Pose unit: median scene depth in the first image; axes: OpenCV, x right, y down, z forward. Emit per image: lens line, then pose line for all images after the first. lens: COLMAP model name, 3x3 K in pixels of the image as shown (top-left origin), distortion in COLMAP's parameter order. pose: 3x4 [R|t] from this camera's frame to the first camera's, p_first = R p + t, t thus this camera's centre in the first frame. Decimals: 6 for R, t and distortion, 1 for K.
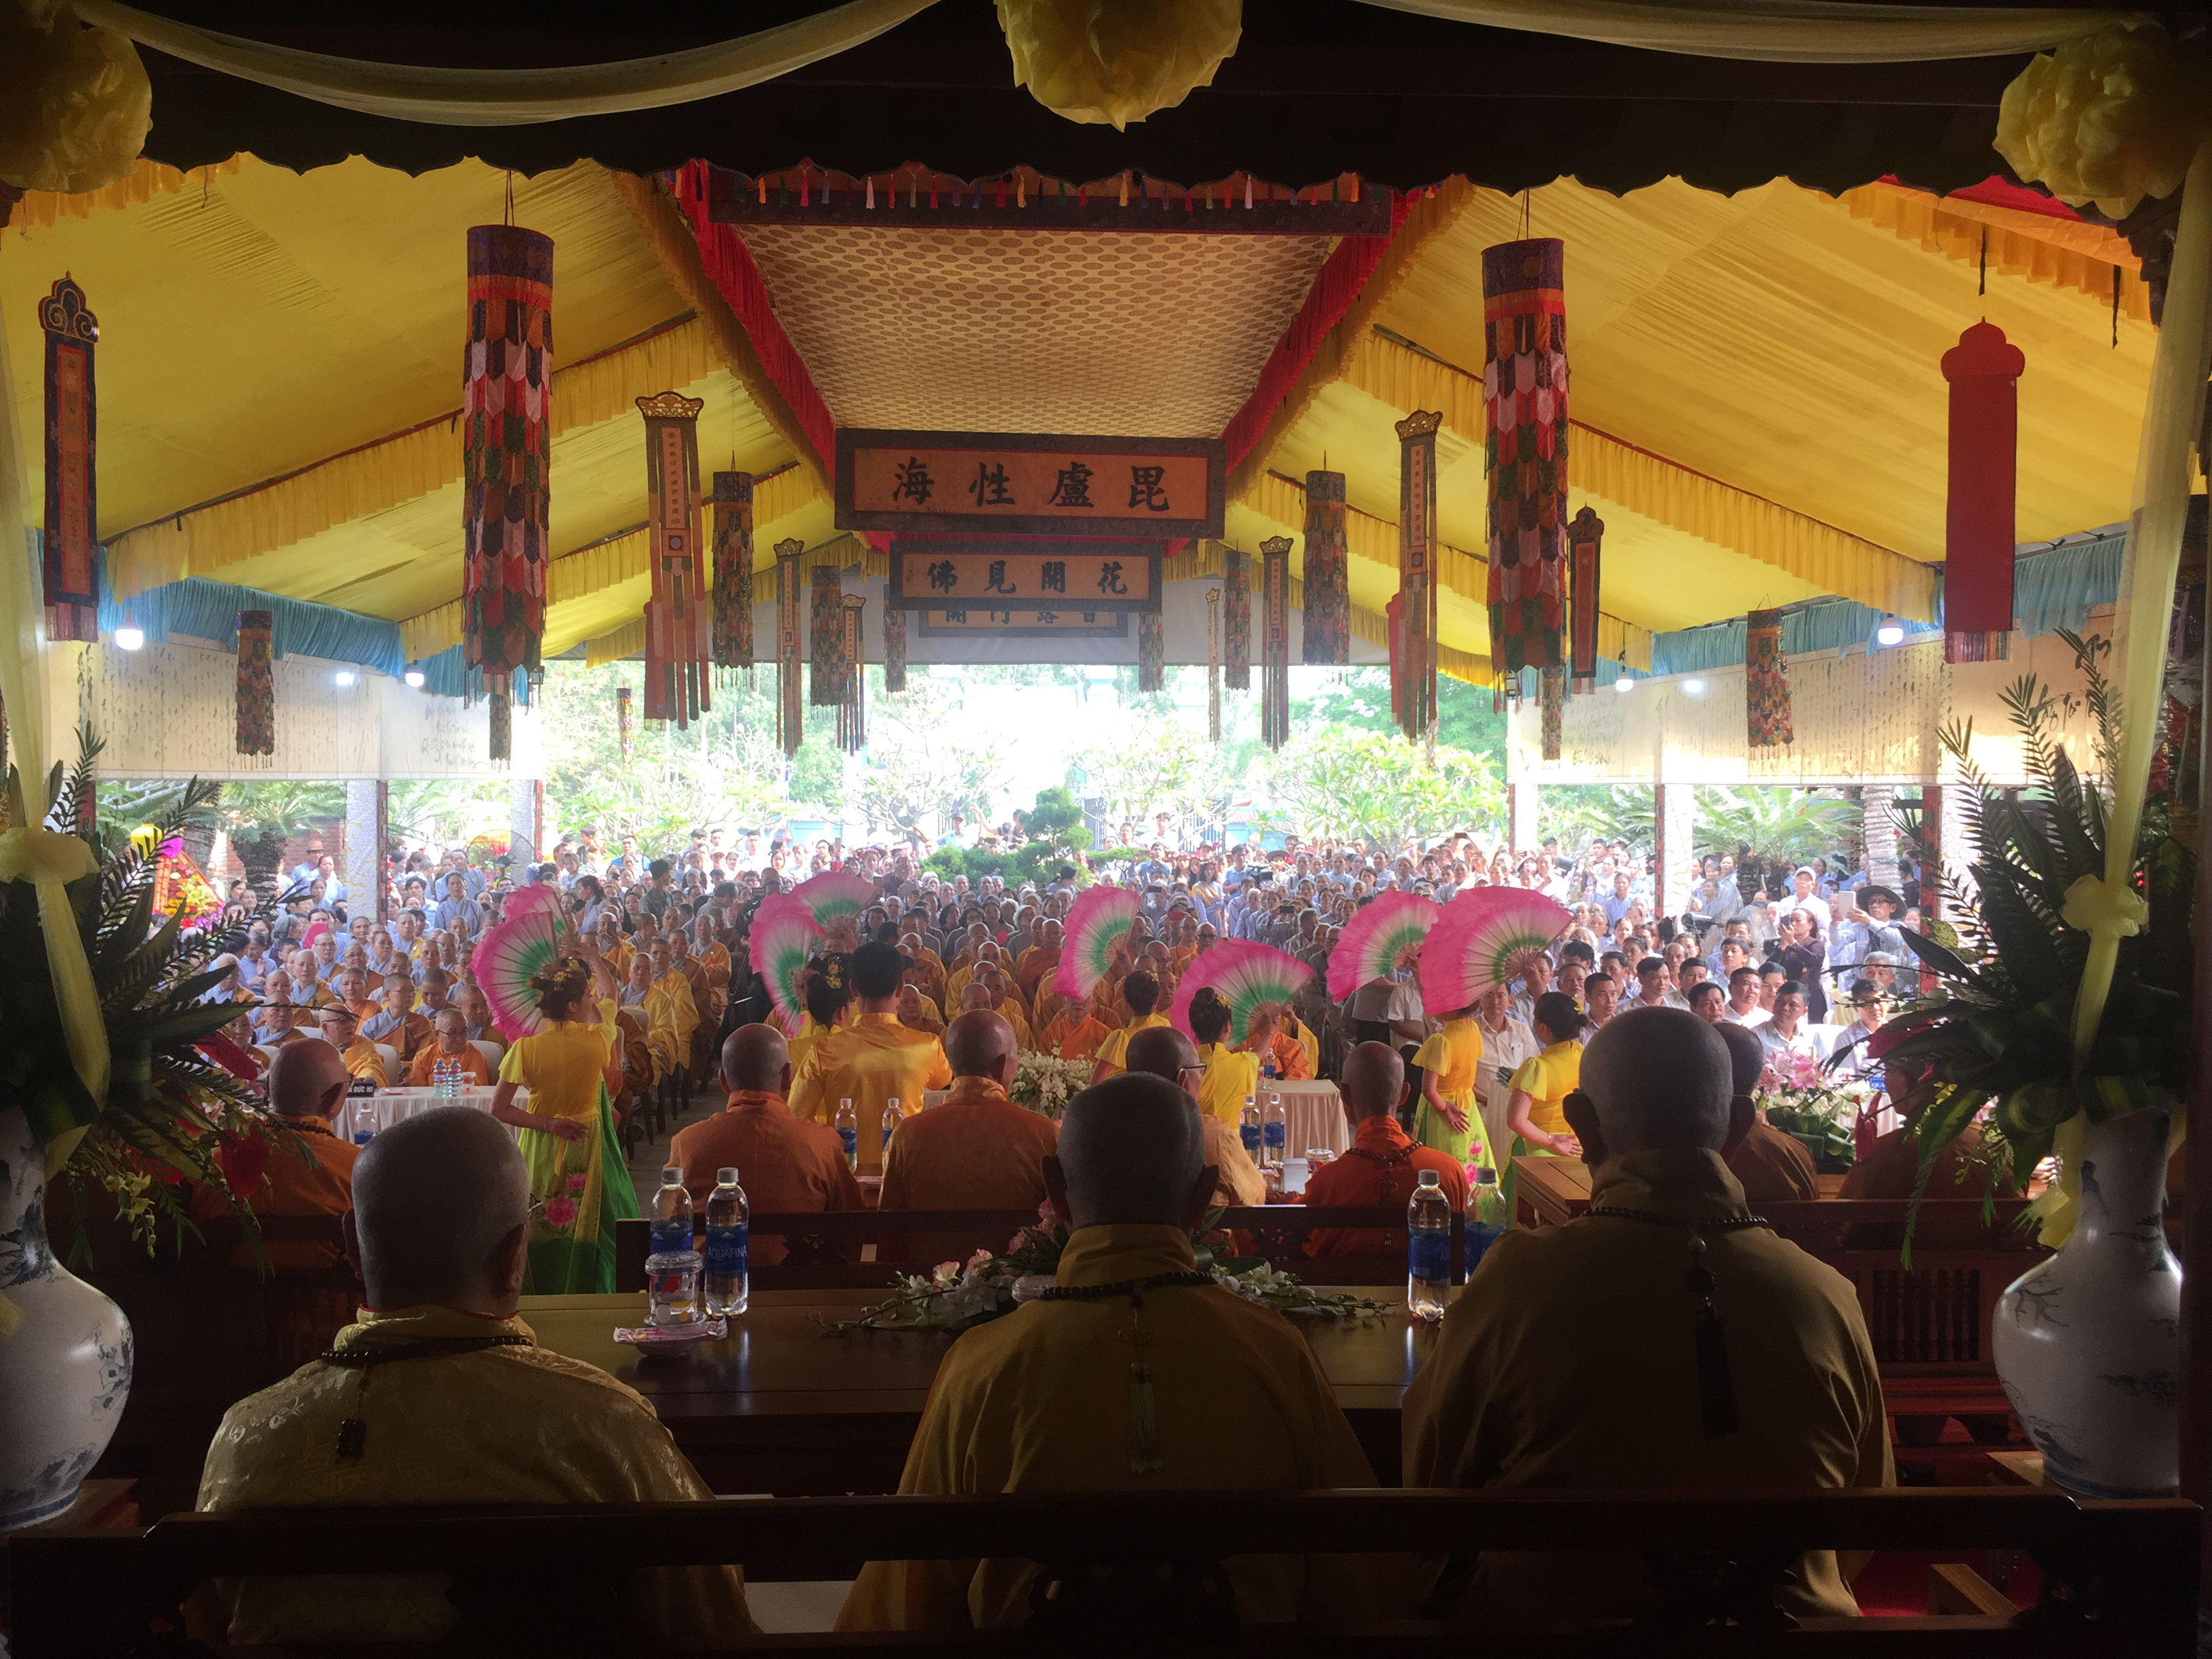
lens RADIAL K [[1892.2, 0, 1114.2], [0, 1892.2, 828.1], [0, 0, 1]] dist [0.088131, -0.123768]
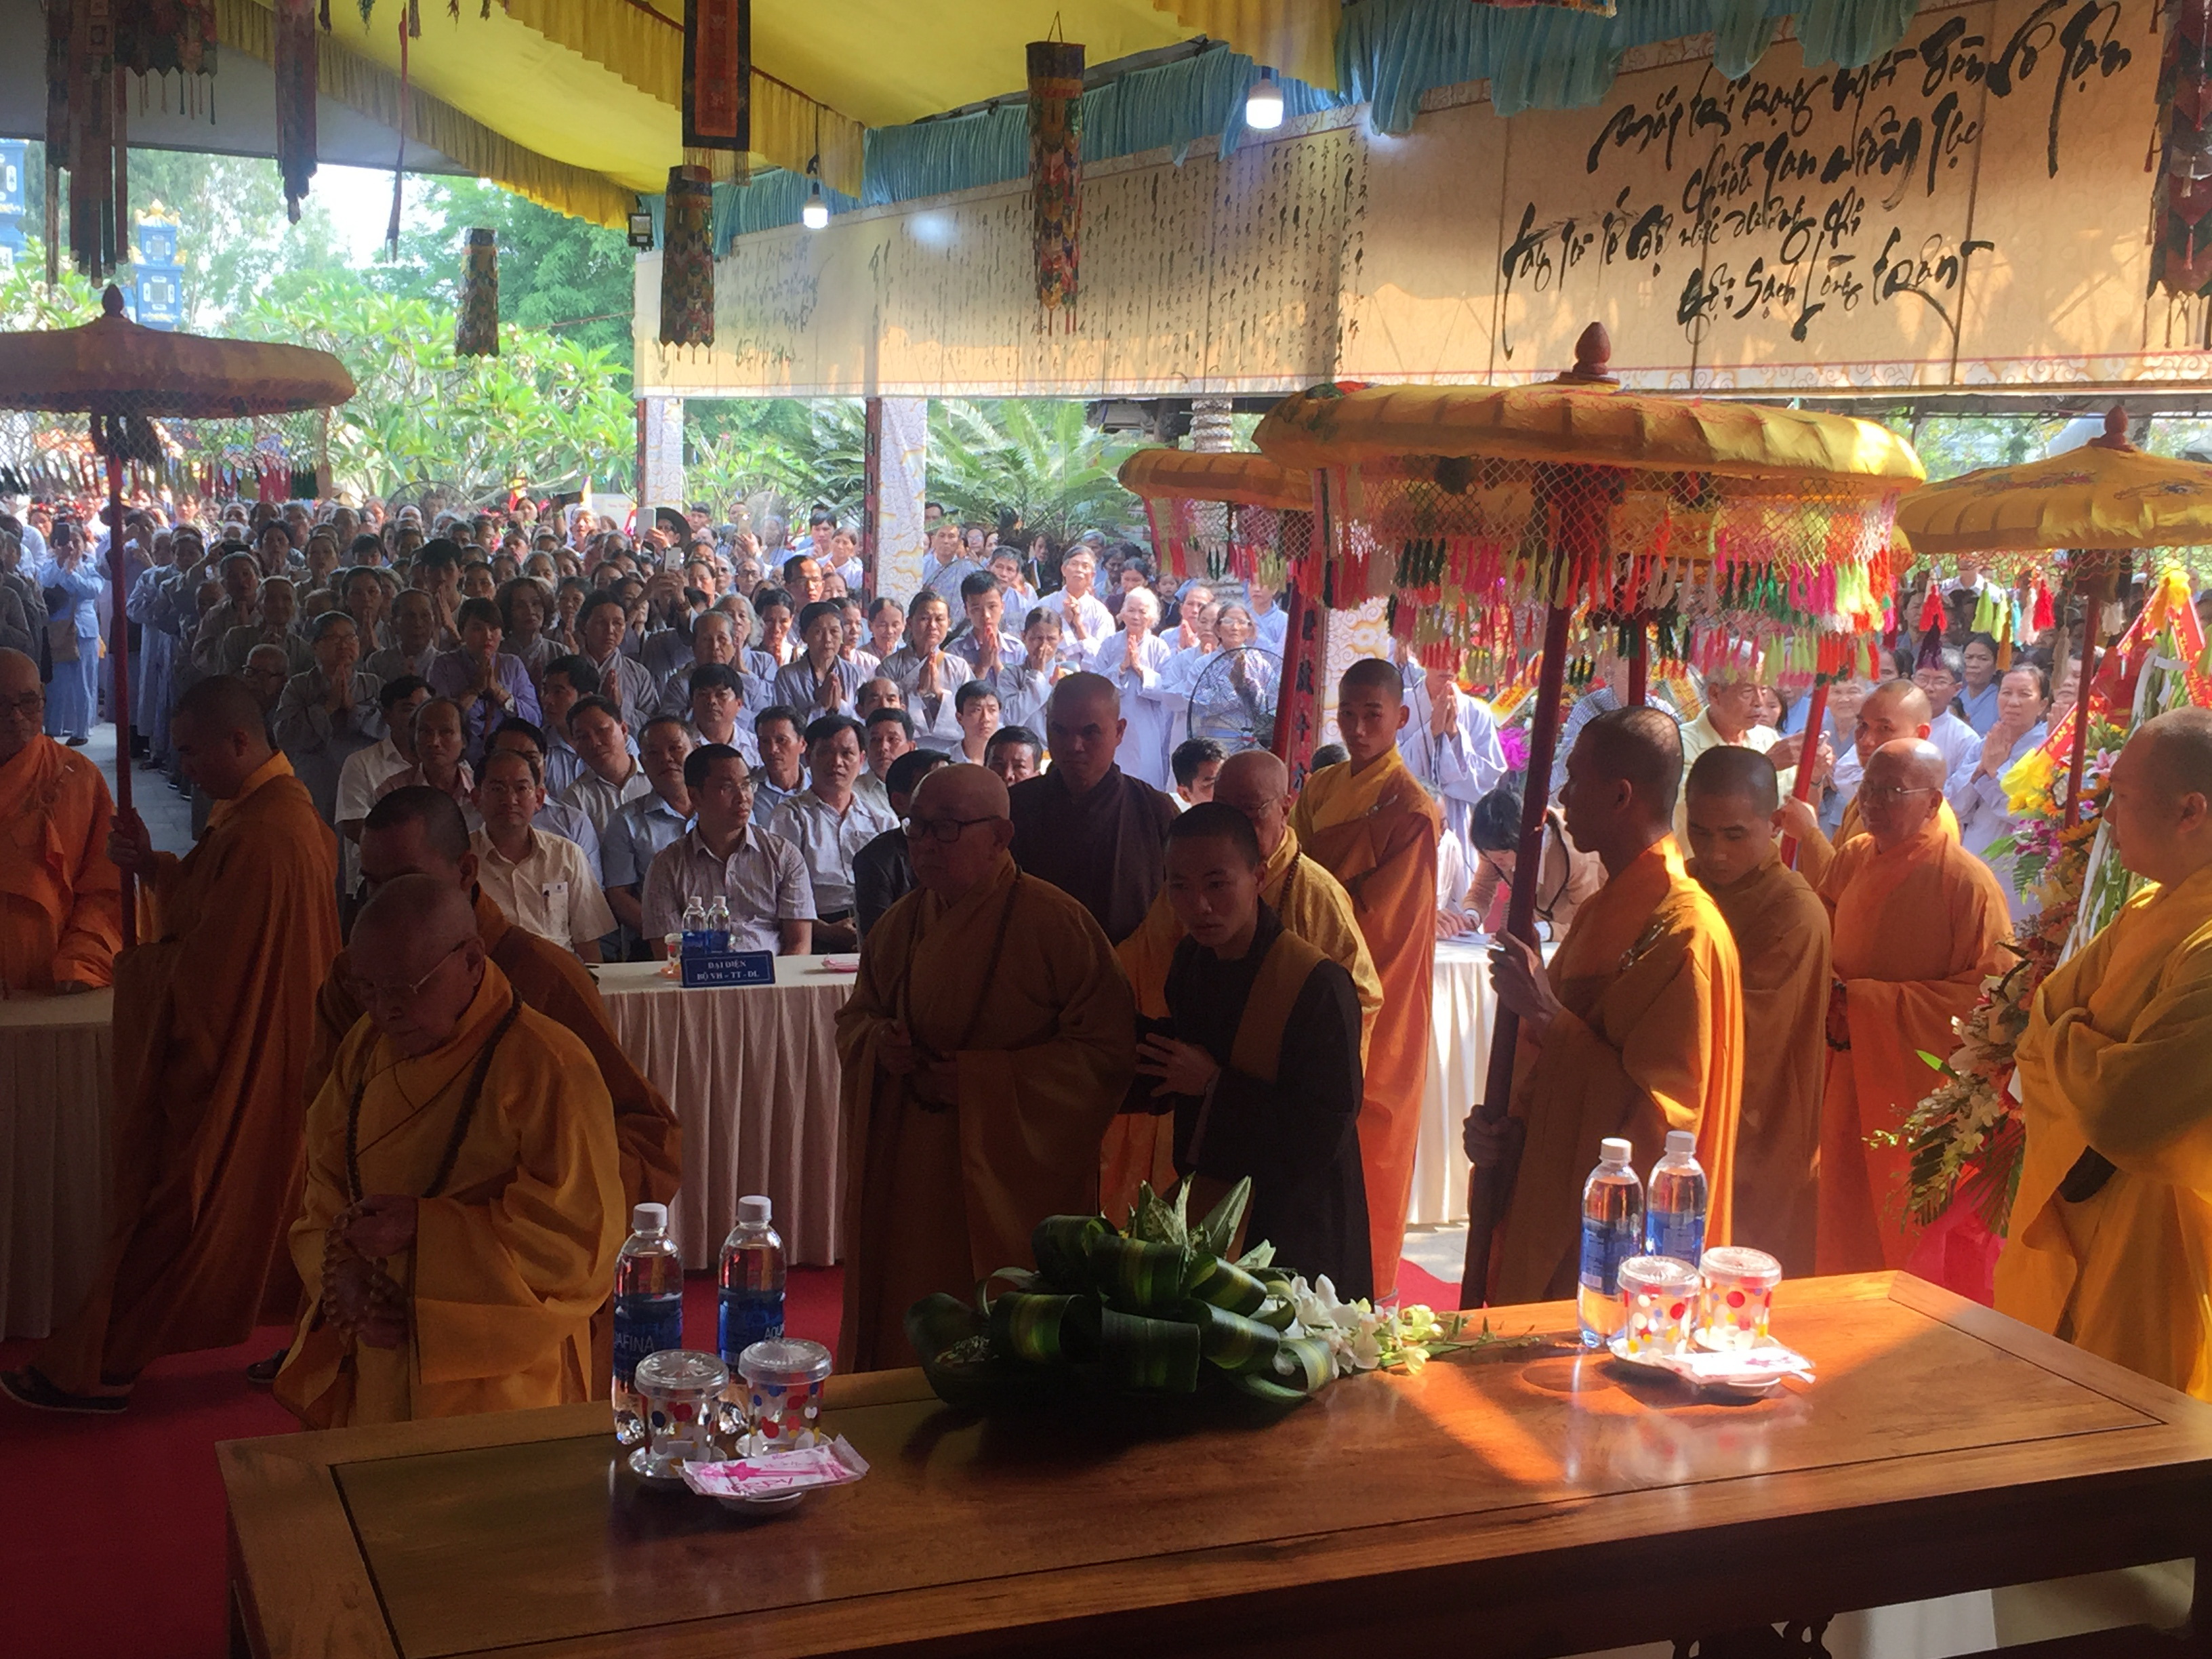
lens RADIAL K [[2642.2, 0, 1106.5], [0, 2642.2, 828.6], [0, 0, 1]] dist [-0.004499, 0.000000]
pose [[0.937614, -0.015560, 0.347329, 0.062873], [-0.027354, 0.992600, 0.118309, 0.008918], [-0.346600, -0.120429, 0.930250, 0.185496]]
